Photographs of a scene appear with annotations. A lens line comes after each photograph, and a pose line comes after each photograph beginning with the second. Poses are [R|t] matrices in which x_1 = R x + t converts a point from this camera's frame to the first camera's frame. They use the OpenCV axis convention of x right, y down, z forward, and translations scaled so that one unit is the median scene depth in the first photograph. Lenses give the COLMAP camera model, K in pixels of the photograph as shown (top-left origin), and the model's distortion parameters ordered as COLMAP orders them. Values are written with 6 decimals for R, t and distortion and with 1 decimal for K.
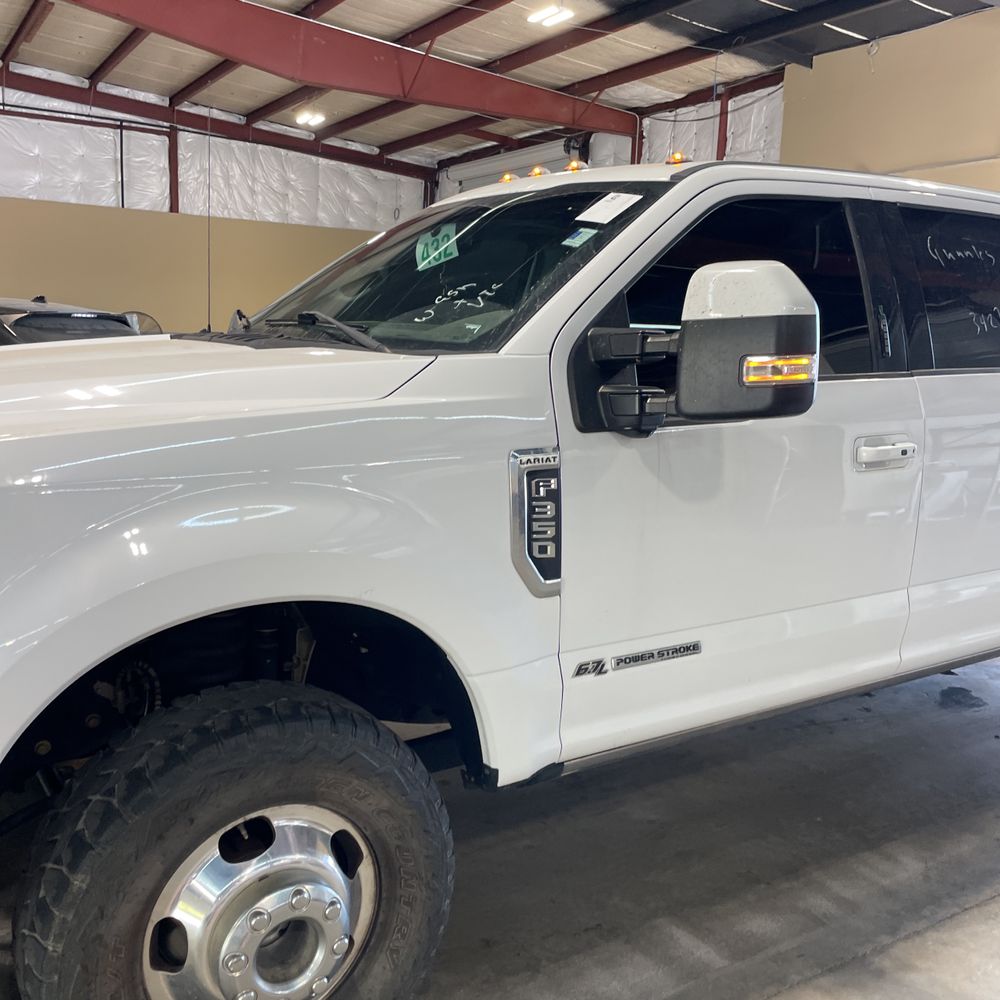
lens RADIAL K [[1003.3, 0, 485.4], [0, 1003.3, 488.1], [0, 0, 1]] dist [0.082900, -0.112585]
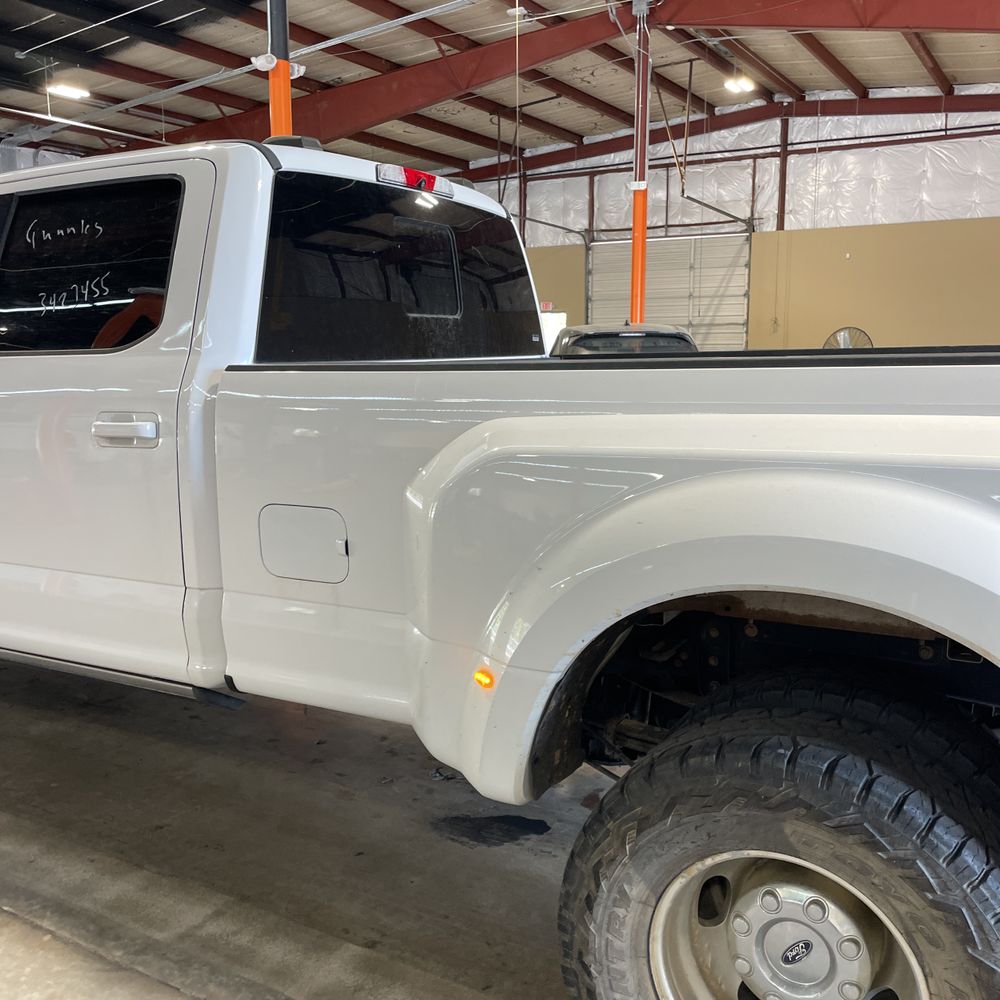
lens RADIAL K [[1001.2, 0, 496.6], [0, 1001.2, 489.5], [0, 0, 1]] dist [0.100033, -0.139408]
pose [[0.467440, 0.095830, -0.878816, 2.249984], [-0.116970, 0.992071, 0.045963, -0.123463], [0.876252, 0.081310, 0.474943, 1.374378]]
